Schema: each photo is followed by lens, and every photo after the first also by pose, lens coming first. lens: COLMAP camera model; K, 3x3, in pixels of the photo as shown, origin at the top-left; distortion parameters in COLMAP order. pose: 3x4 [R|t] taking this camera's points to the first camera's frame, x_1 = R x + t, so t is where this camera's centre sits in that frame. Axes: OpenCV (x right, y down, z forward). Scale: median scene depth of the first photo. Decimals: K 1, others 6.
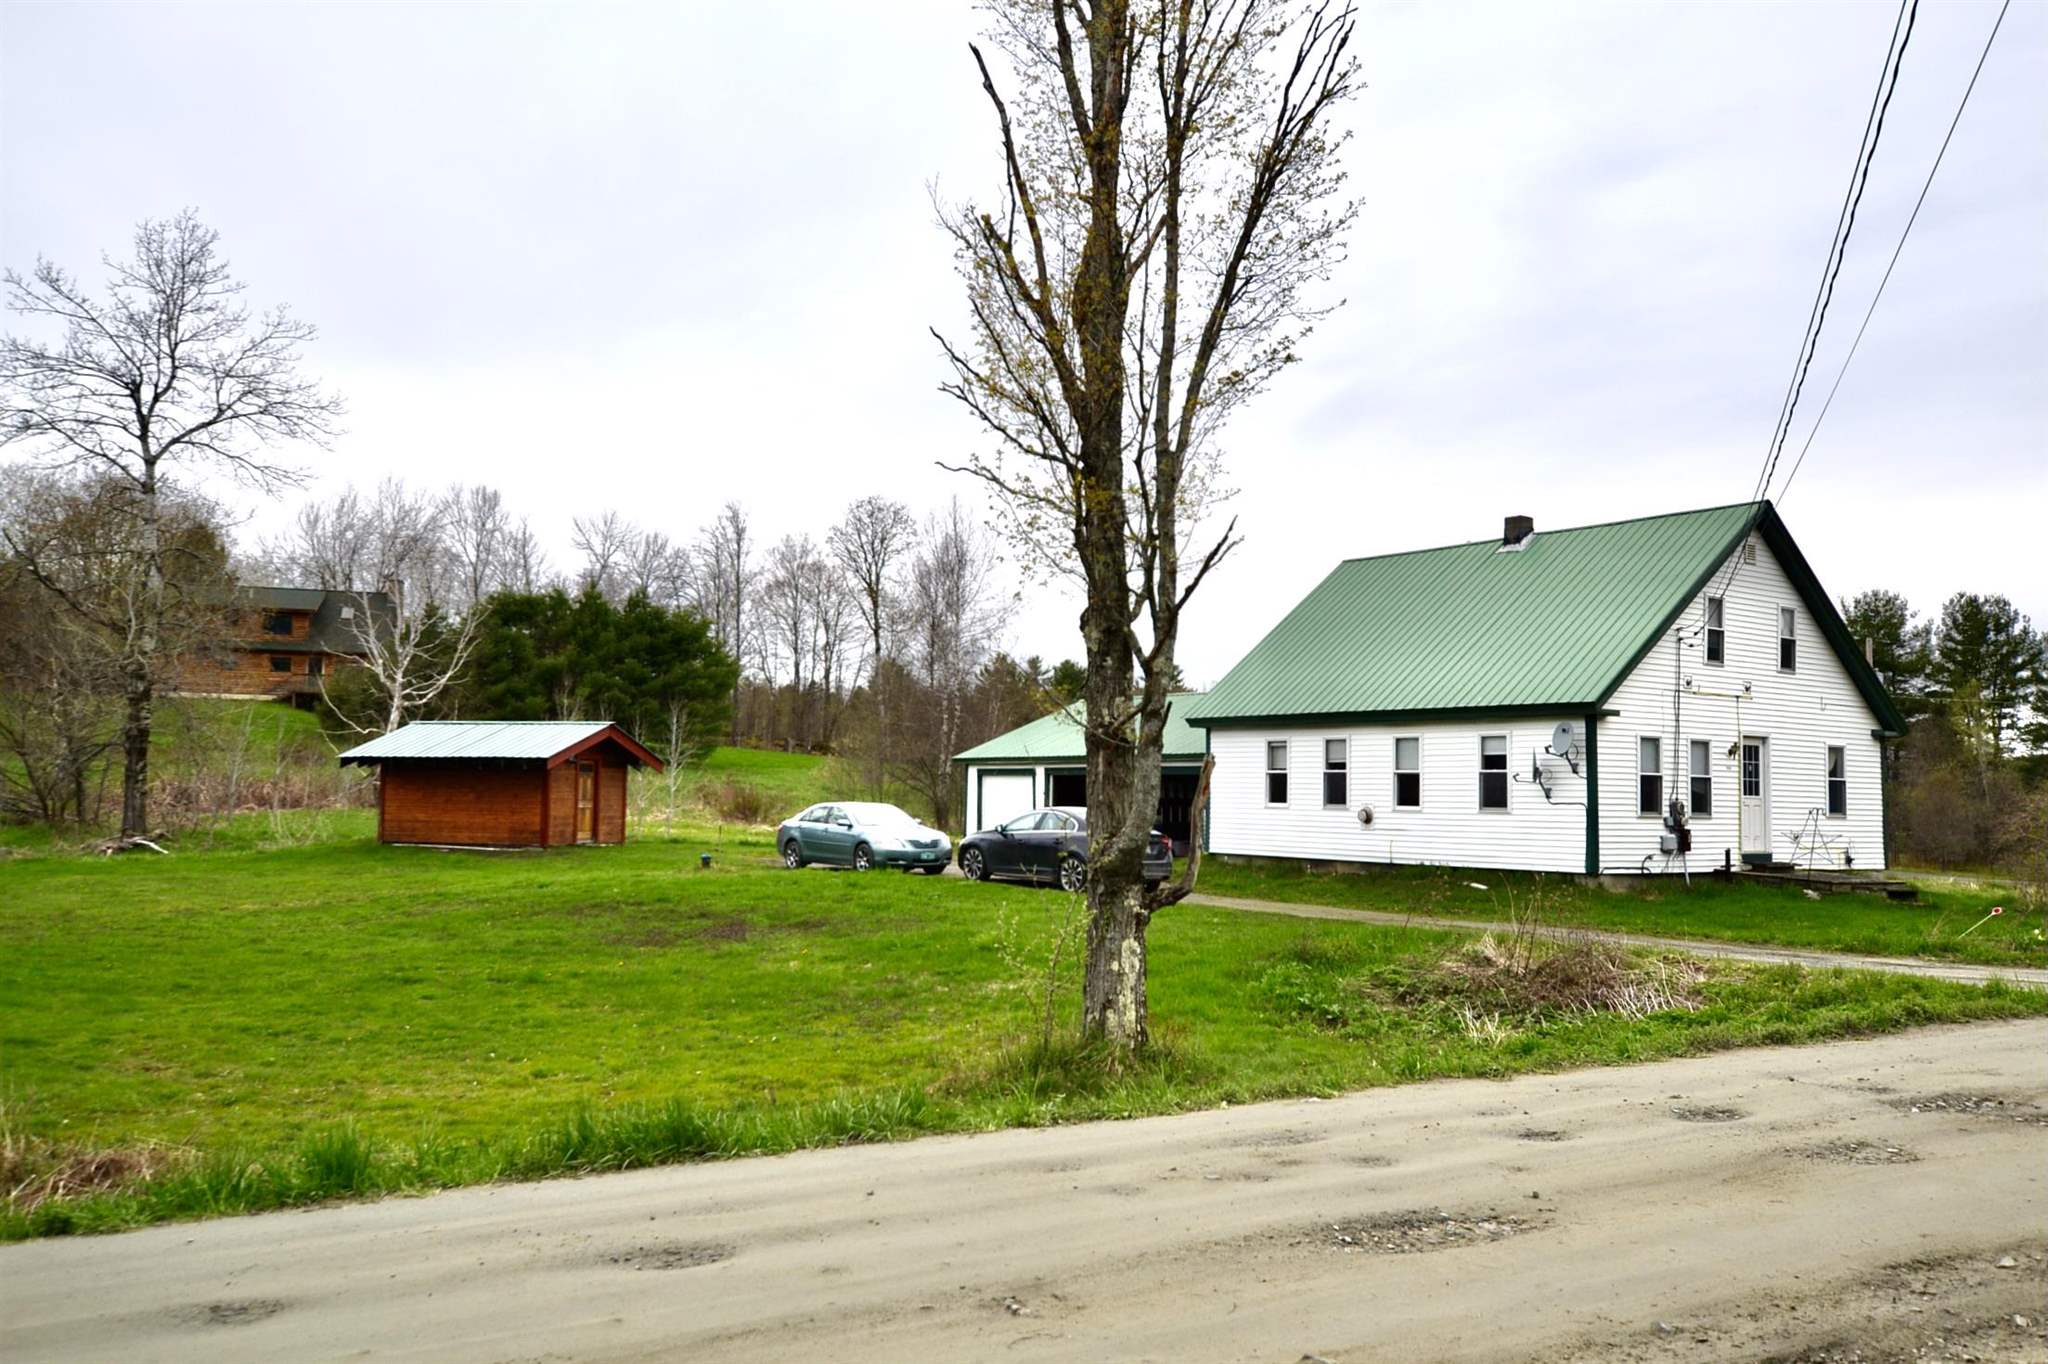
lens RADIAL K [[1670.4, 0, 1020.4], [0, 1670.4, 689.8], [0, 0, 1]] dist [-0.012239, 0.060031]
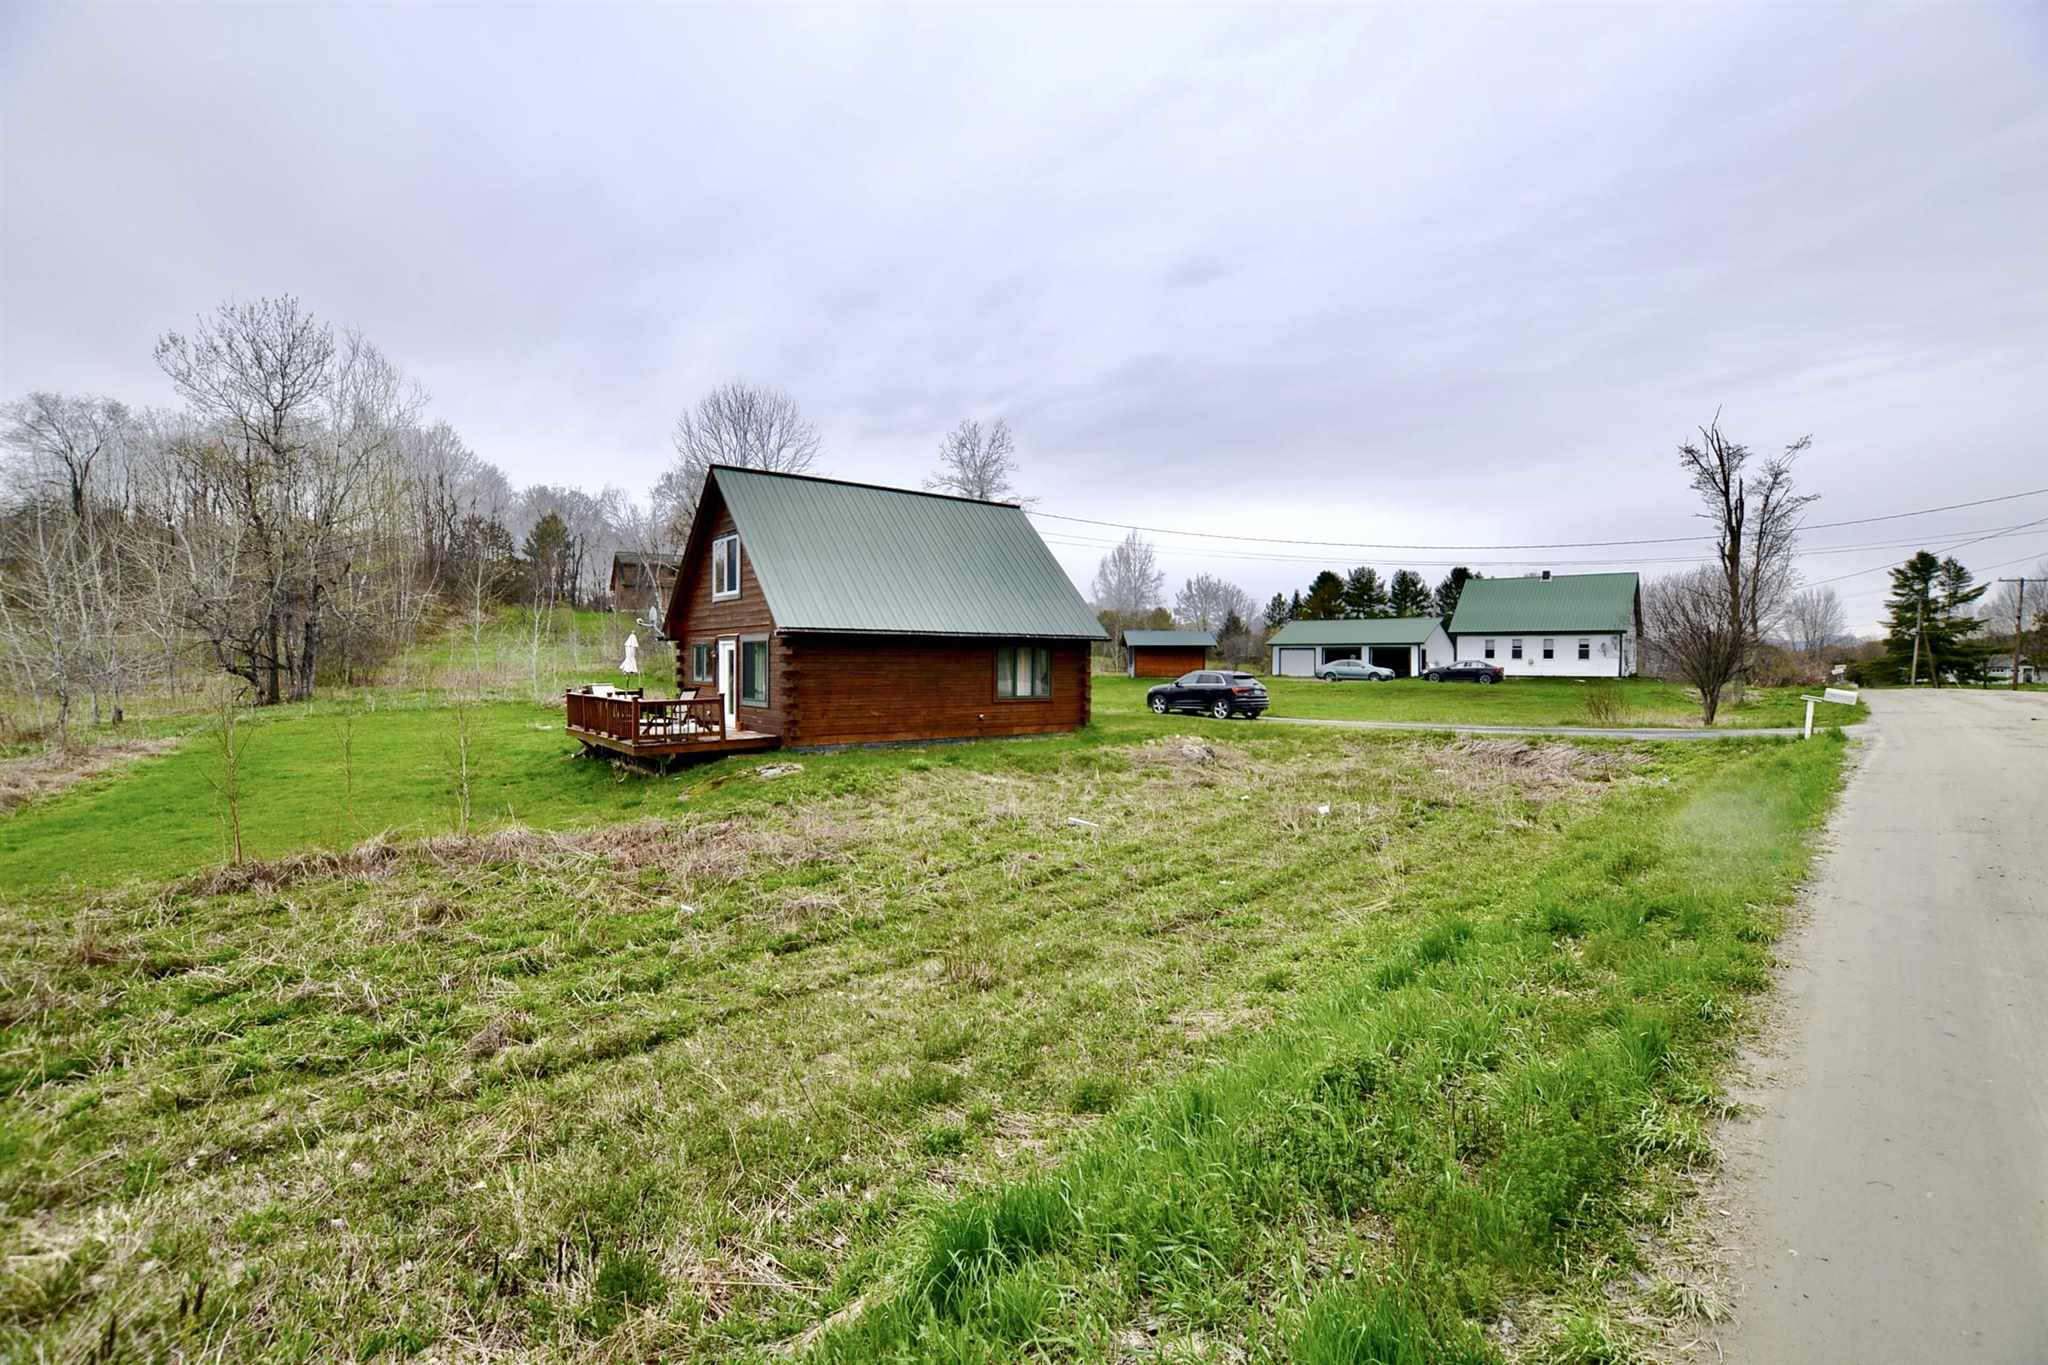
lens RADIAL K [[924.3, 0, 1022.7], [0, 924.3, 687.2], [0, 0, 1]] dist [-0.036477, 0.007389]
pose [[0.961923, -0.019697, 0.272611, -1.312203], [-0.005968, 0.995648, 0.092997, -0.040819], [-0.273256, -0.091083, 0.957619, -0.517114]]
